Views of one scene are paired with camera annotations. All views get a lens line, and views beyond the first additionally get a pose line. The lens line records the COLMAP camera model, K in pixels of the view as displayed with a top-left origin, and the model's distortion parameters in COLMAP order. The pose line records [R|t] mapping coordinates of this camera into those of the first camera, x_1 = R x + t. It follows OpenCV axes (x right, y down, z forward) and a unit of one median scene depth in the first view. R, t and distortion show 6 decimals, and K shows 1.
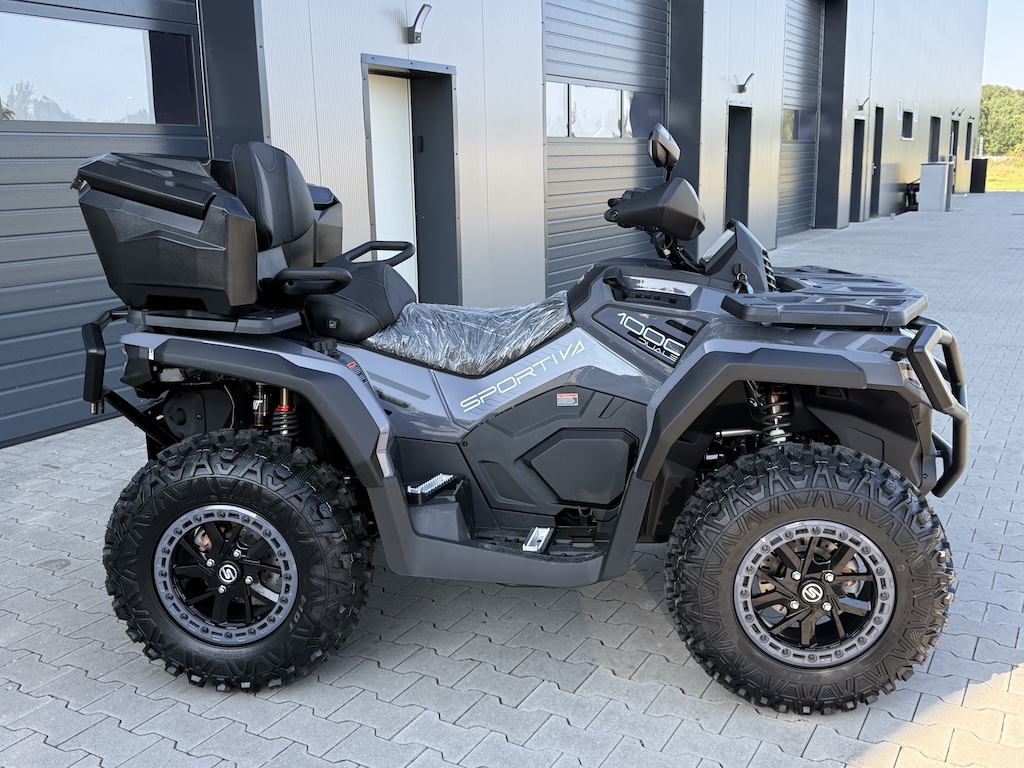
lens RADIAL K [[994.5, 0, 512.0], [0, 994.5, 384.0], [0, 0, 1]] dist [0.064686, 0.000750]
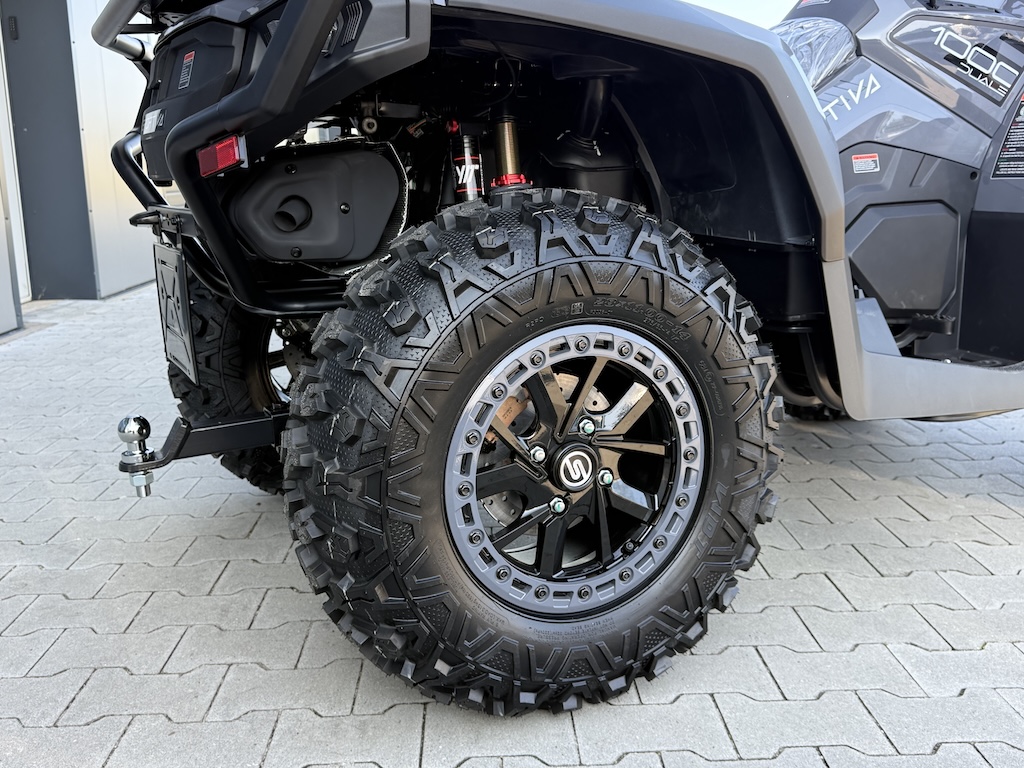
lens RADIAL K [[994.5, 0, 512.0], [0, 994.5, 384.0], [0, 0, 1]] dist [0.064686, 0.000750]
pose [[0.846558, -0.107297, 0.521370, -0.560900], [0.109530, 0.993626, 0.026641, 0.129925], [-0.520906, 0.034553, 0.852915, 0.590101]]
